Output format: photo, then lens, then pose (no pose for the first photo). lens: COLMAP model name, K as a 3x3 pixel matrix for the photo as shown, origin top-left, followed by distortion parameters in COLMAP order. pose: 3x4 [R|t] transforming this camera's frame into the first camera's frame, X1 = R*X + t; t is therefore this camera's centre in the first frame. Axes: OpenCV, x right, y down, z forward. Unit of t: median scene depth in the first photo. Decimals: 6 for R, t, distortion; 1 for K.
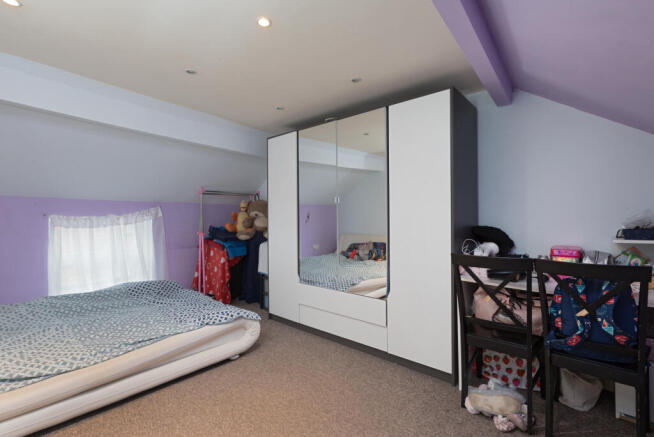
lens RADIAL K [[304.5, 0, 323.4], [0, 304.5, 224.5], [0, 0, 1]] dist [-0.001820, -0.000422]
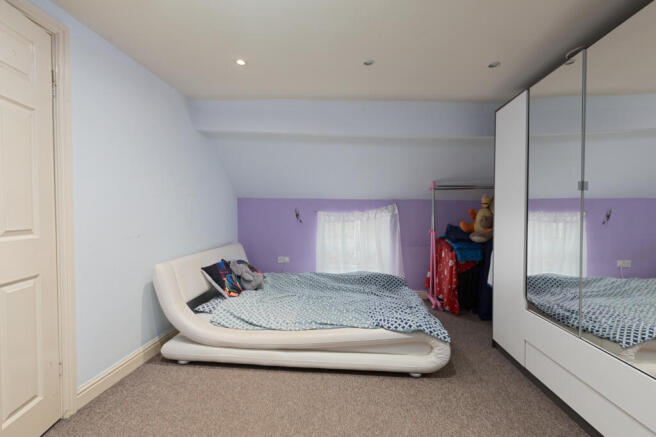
lens RADIAL K [[305.4, 0, 324.3], [0, 305.4, 224.5], [0, 0, 1]] dist [-0.001820, -0.000422]
pose [[0.604448, 0.033832, -0.795926, 0.169128], [-0.030628, 0.999346, 0.019219, -0.000644], [0.796055, 0.012761, 0.605089, 0.191442]]
